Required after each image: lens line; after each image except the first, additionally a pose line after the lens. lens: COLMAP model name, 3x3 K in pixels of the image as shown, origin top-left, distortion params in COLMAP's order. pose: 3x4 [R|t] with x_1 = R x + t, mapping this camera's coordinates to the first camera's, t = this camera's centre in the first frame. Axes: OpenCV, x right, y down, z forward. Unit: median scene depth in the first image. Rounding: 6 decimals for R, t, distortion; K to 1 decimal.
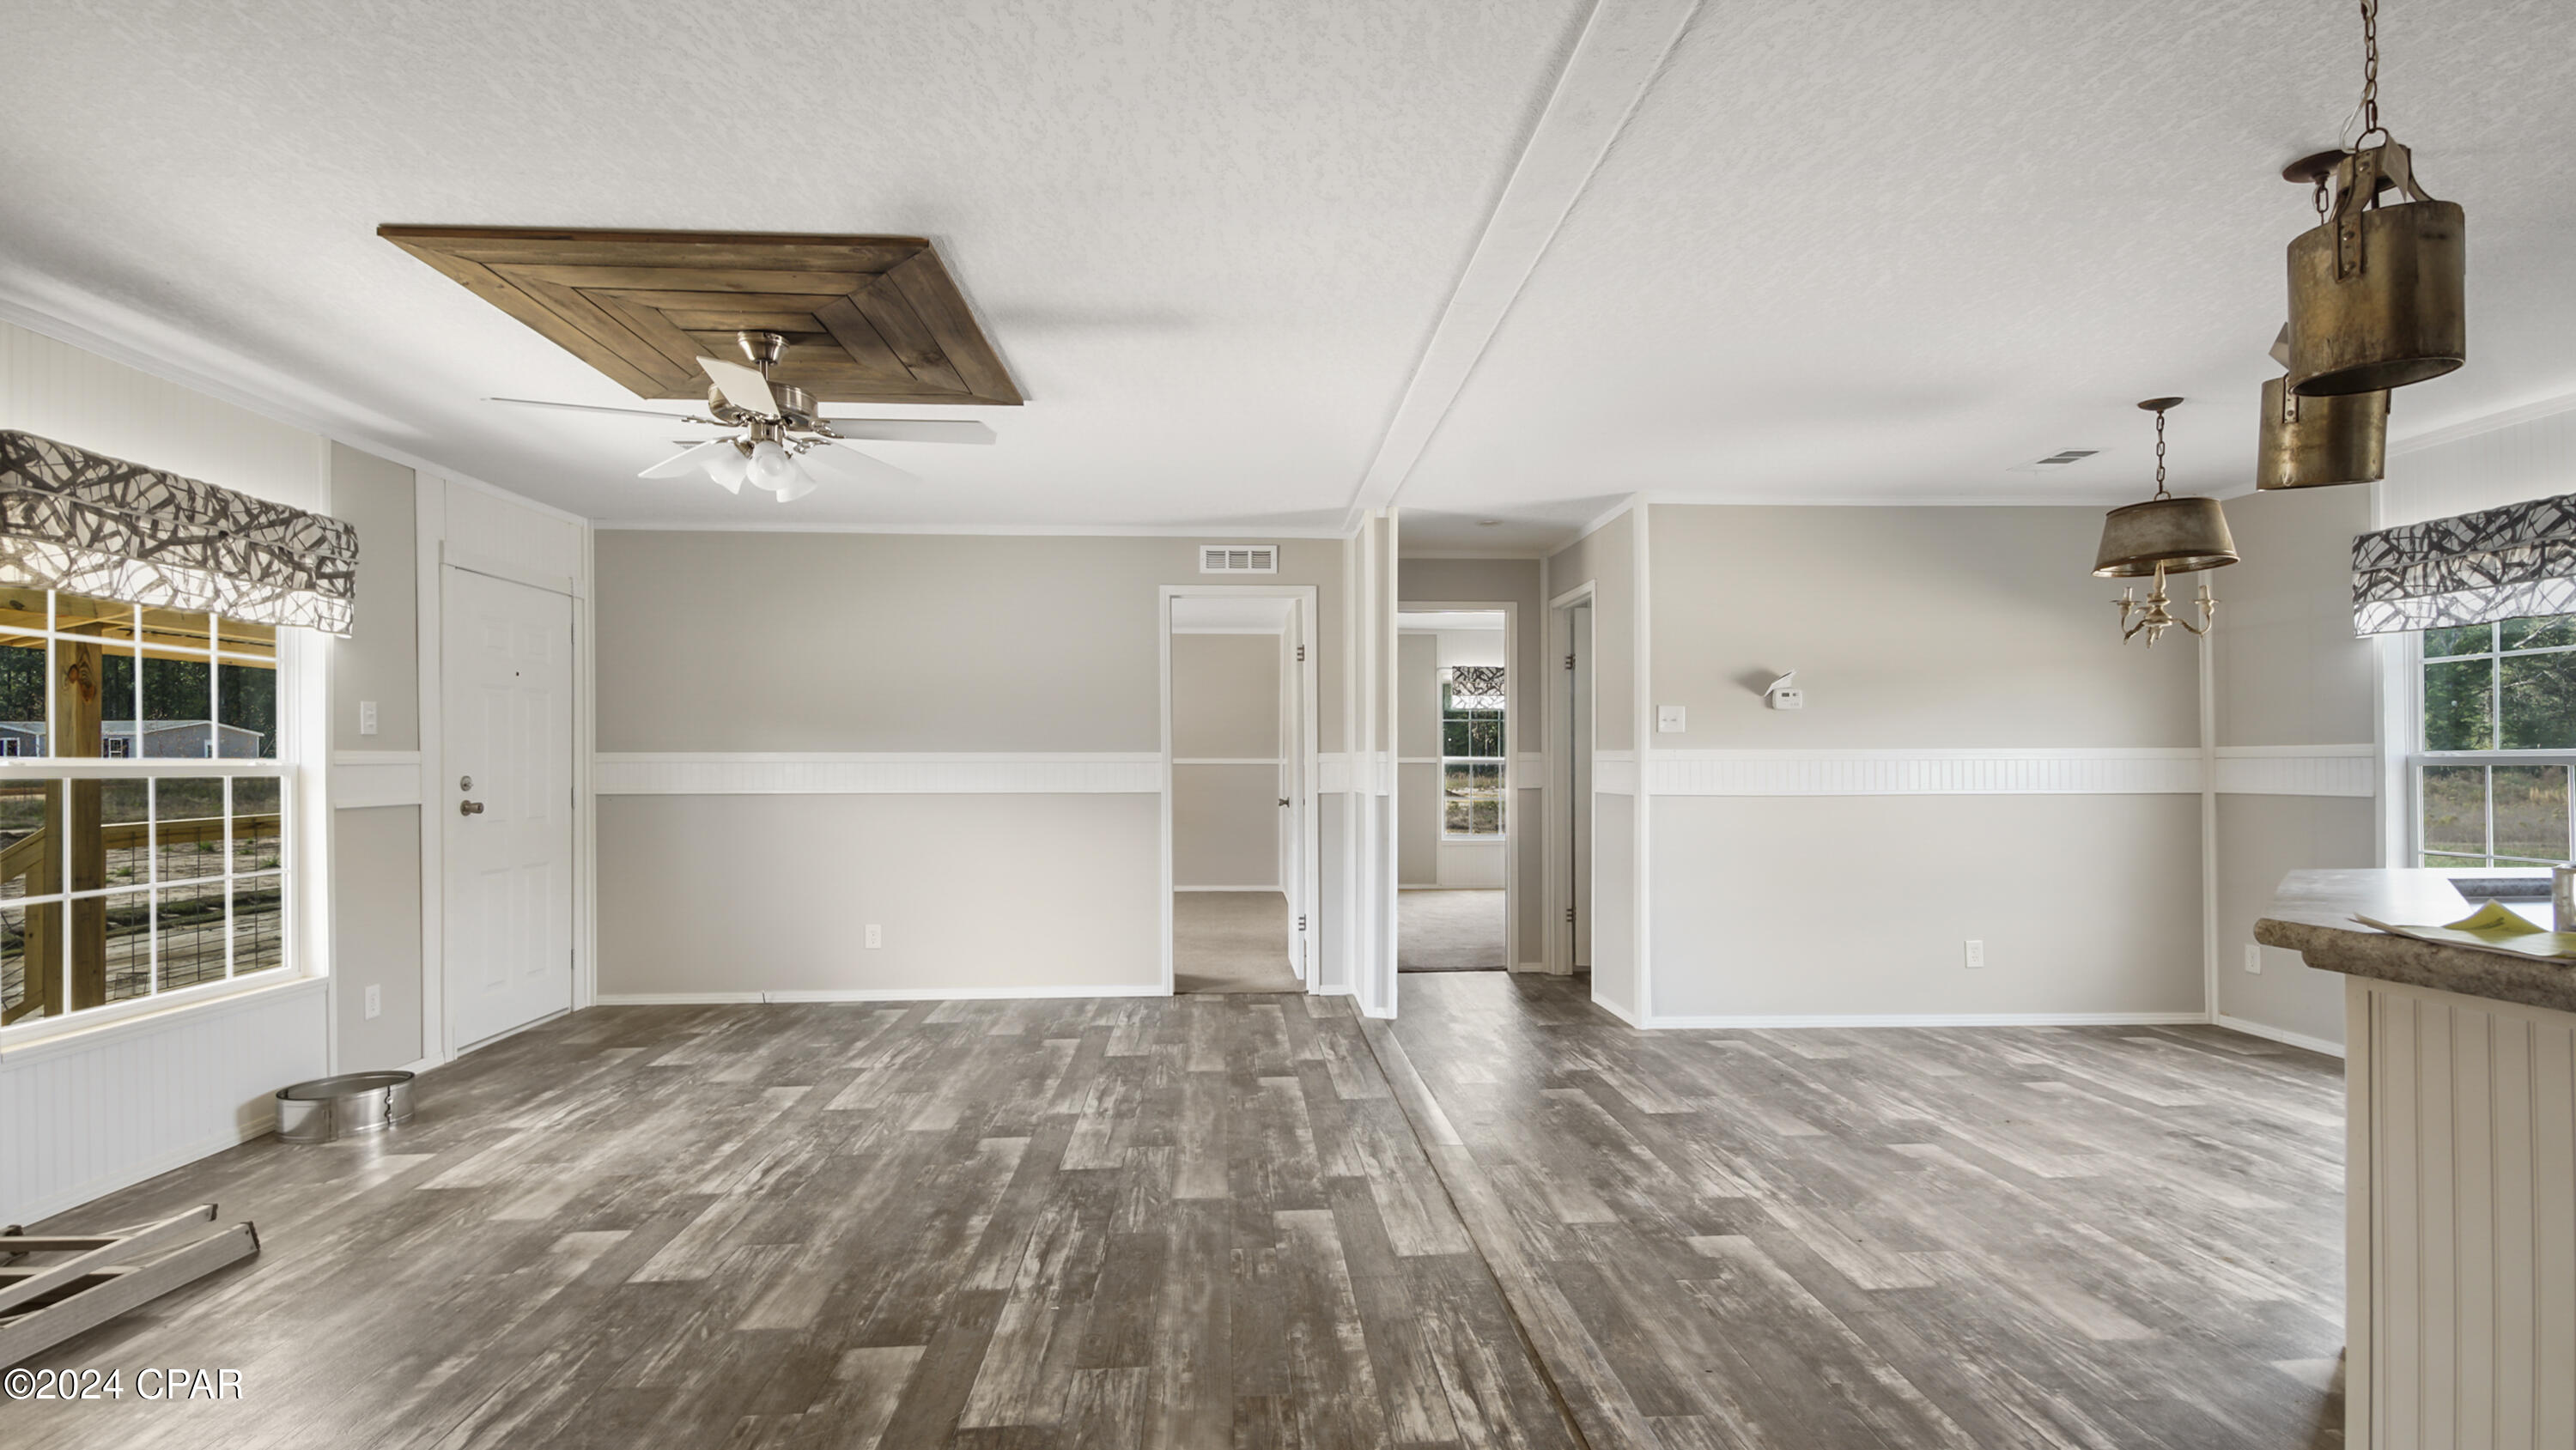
lens RADIAL K [[1168.7, 0, 1276.3], [0, 1168.7, 751.9], [0, 0, 1]] dist [0.050042, -0.030260]
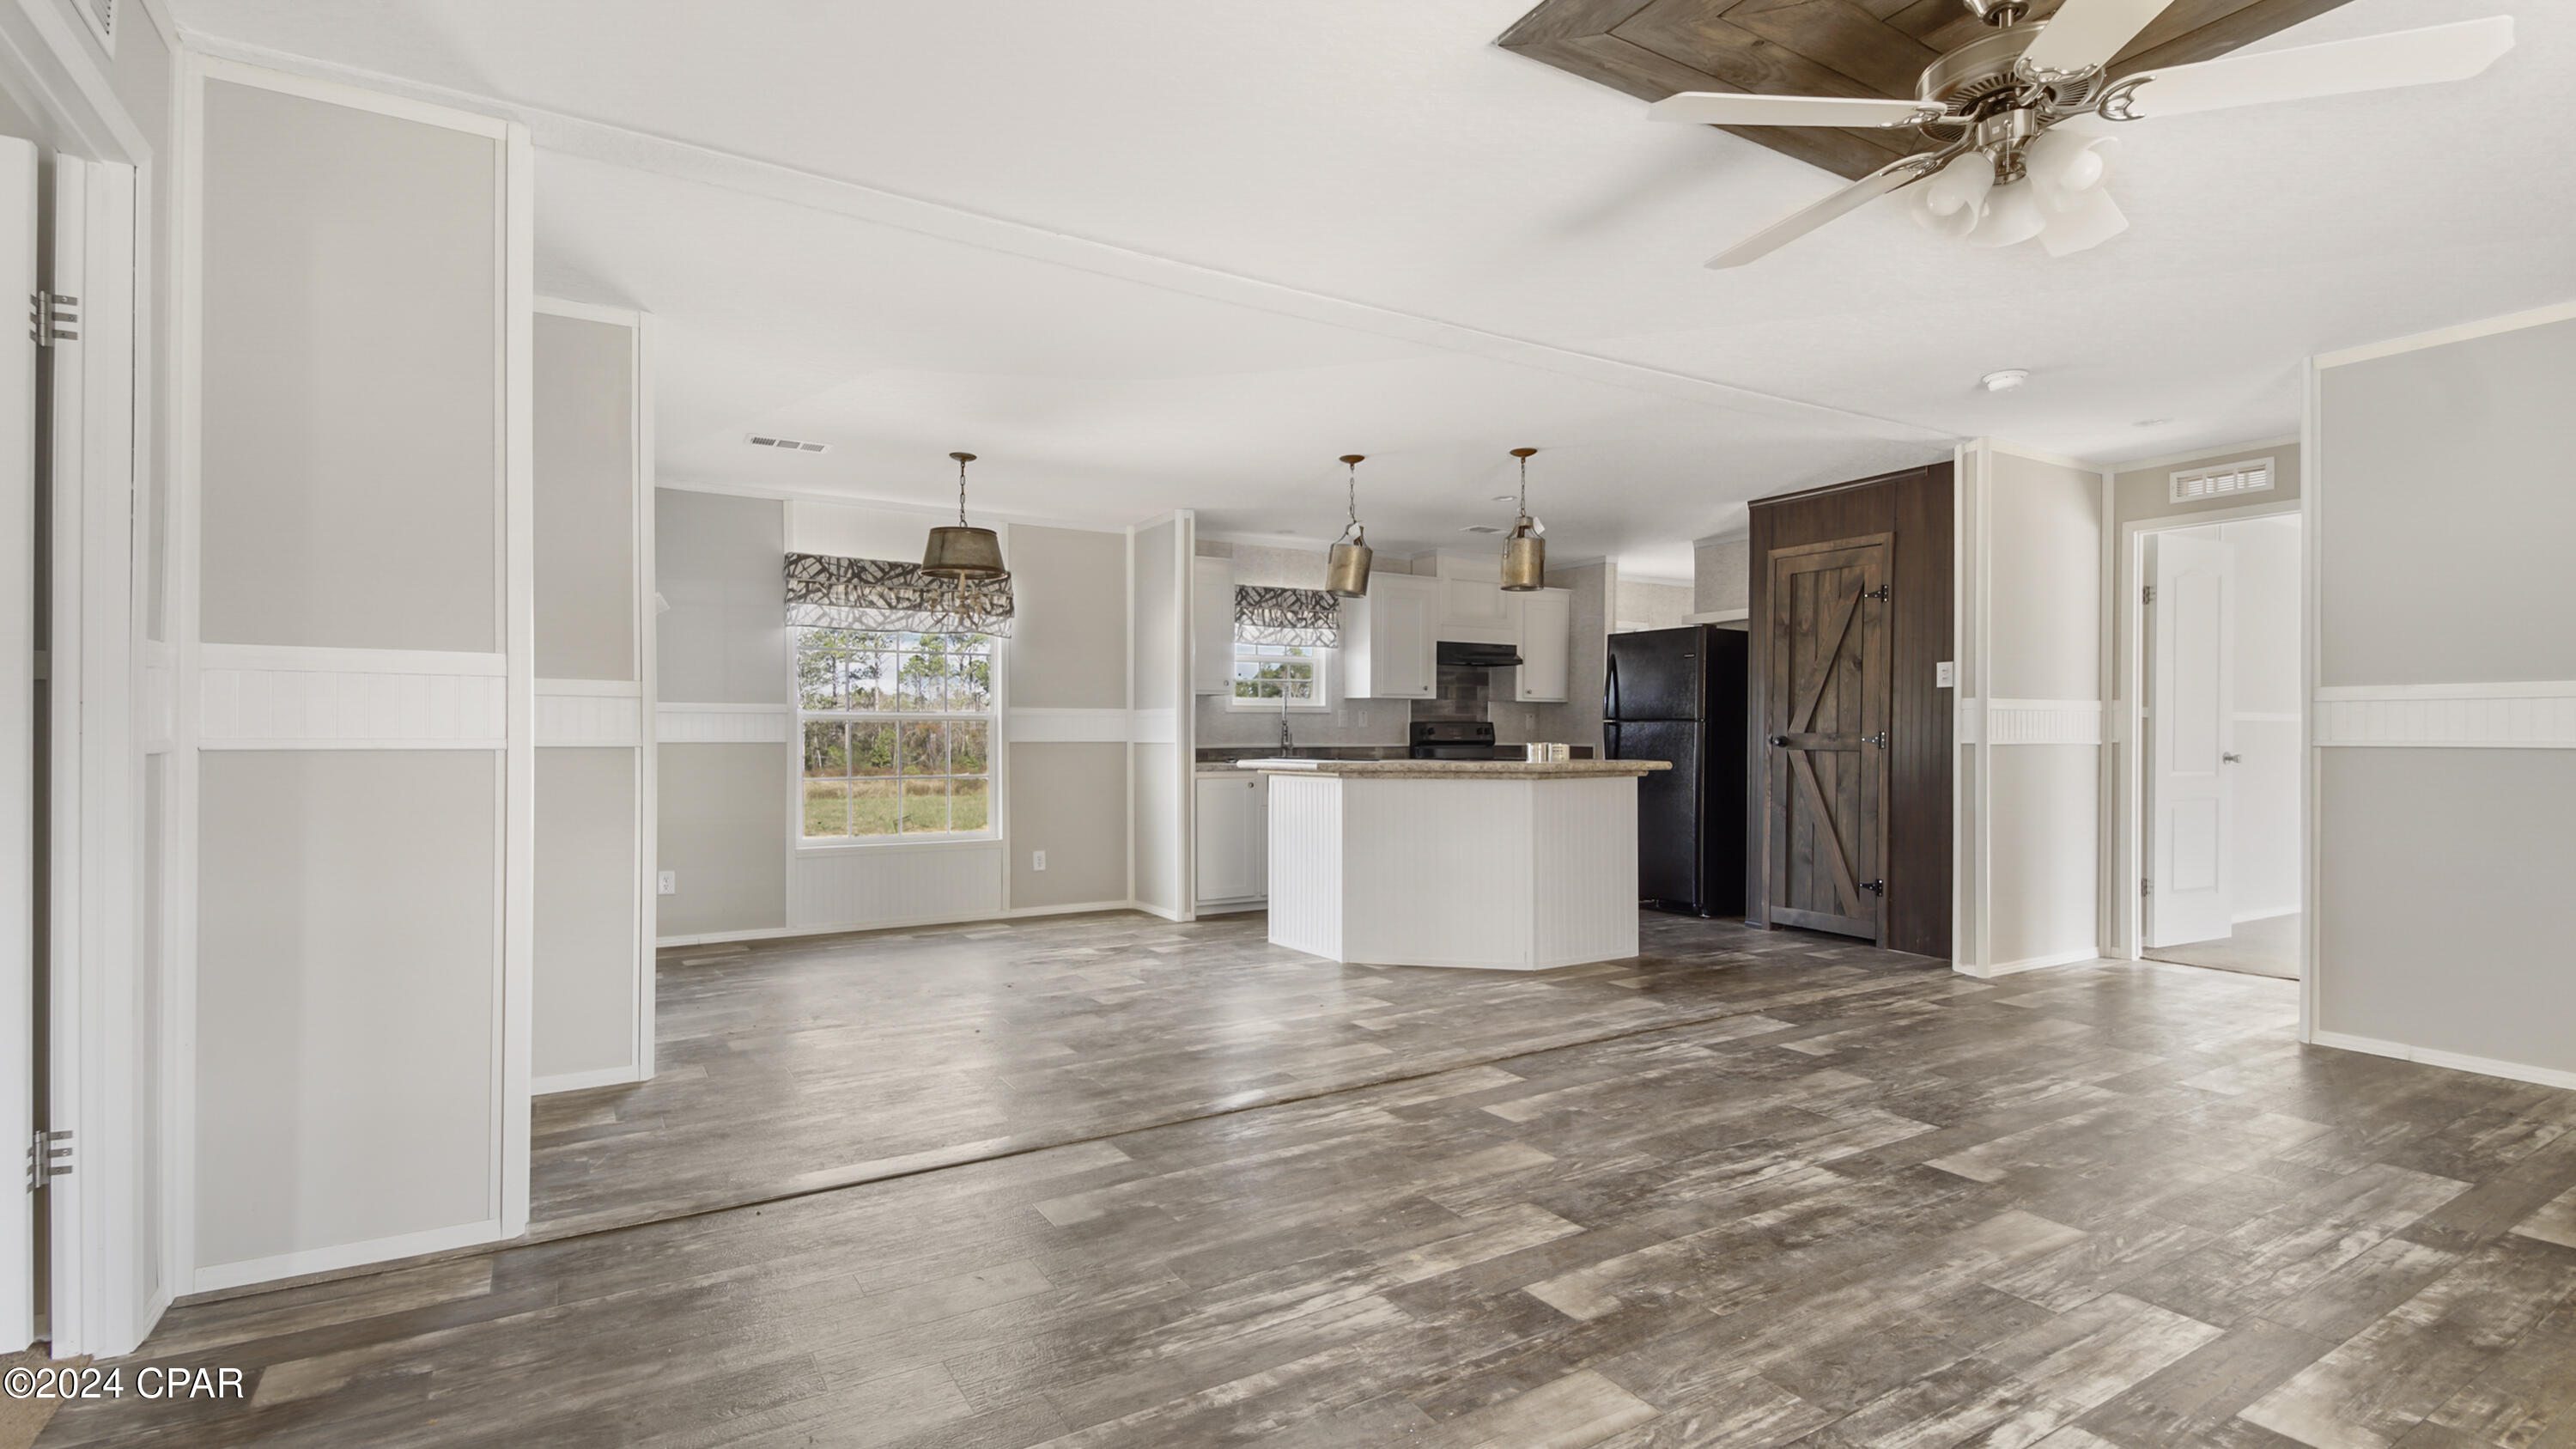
lens RADIAL K [[1169.0, 0, 1276.3], [0, 1169.0, 751.4], [0, 0, 1]] dist [0.050042, -0.030260]
pose [[-0.467602, -0.007693, 0.883906, -0.710800], [-0.008516, 0.999955, 0.004198, 0.047564], [-0.883898, -0.005564, -0.467647, 1.443894]]
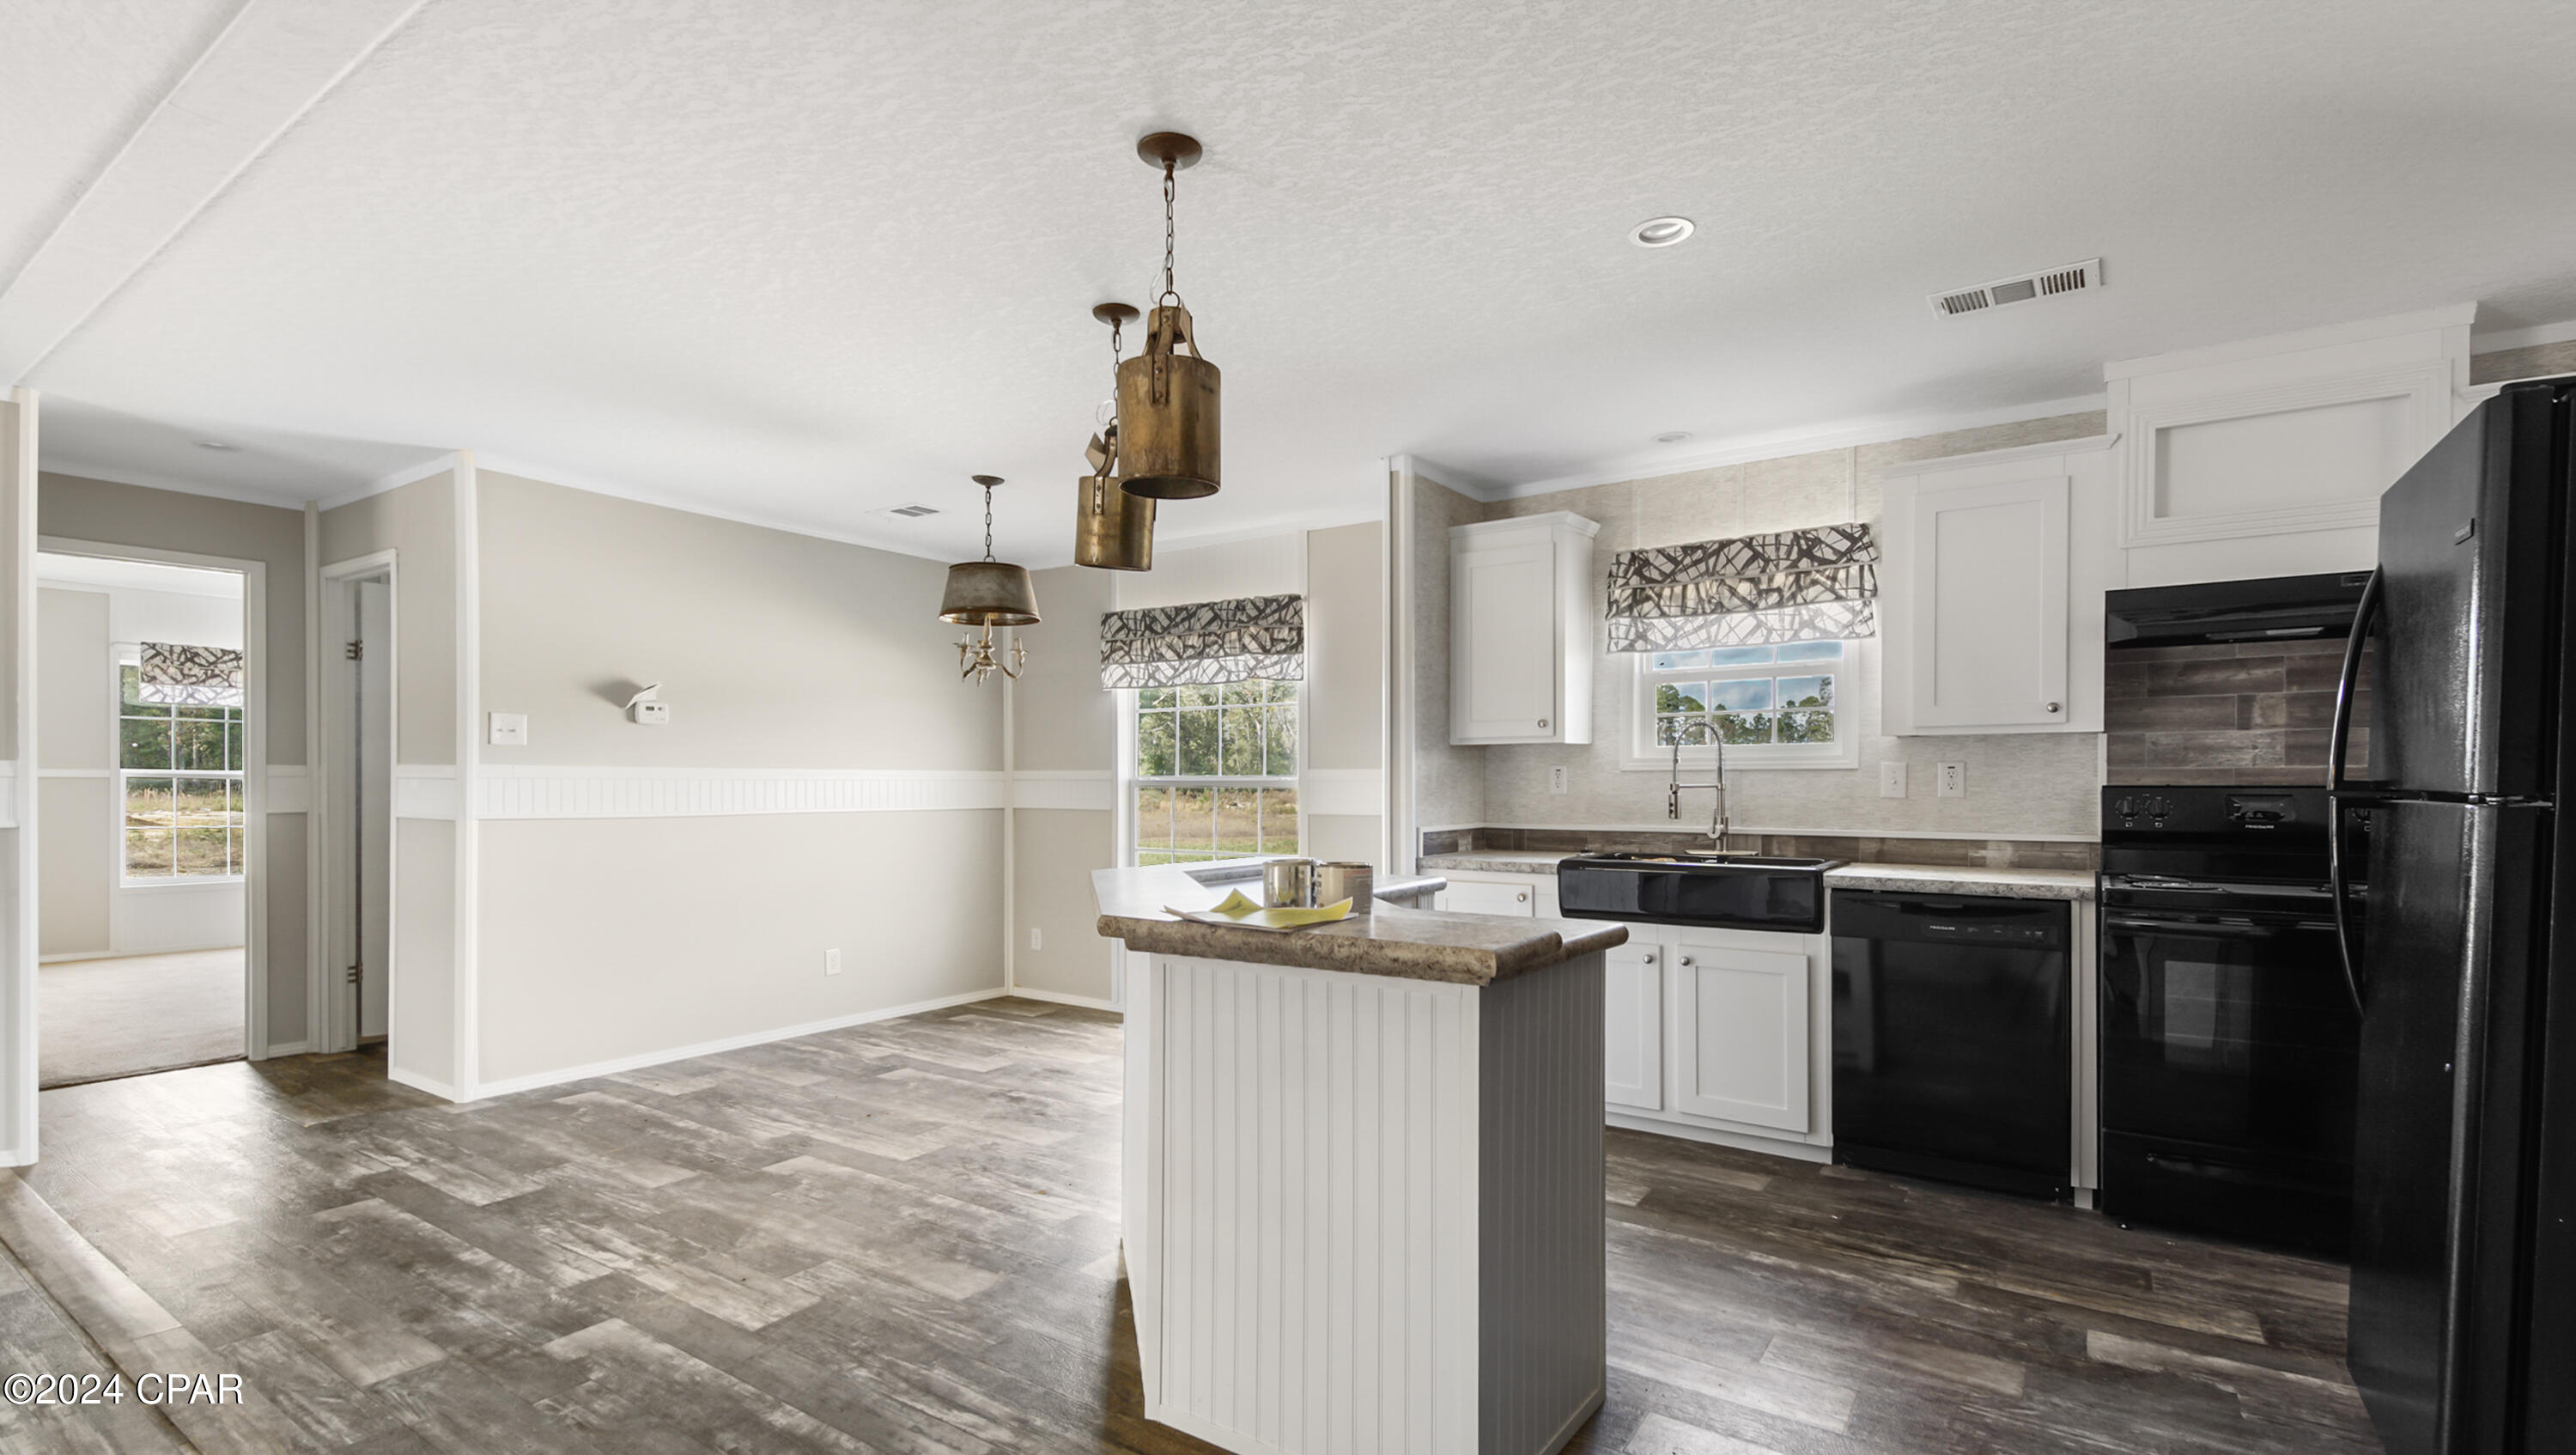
lens RADIAL K [[1166.9, 0, 1291.2], [0, 1166.9, 790.5], [0, 0, 1]] dist [0.050066, -0.032159]
pose [[0.606232, -0.000479, 0.795288, -0.002647], [-0.013462, 0.999850, 0.010865, -0.001205], [-0.795174, -0.017293, 0.606135, 0.054262]]
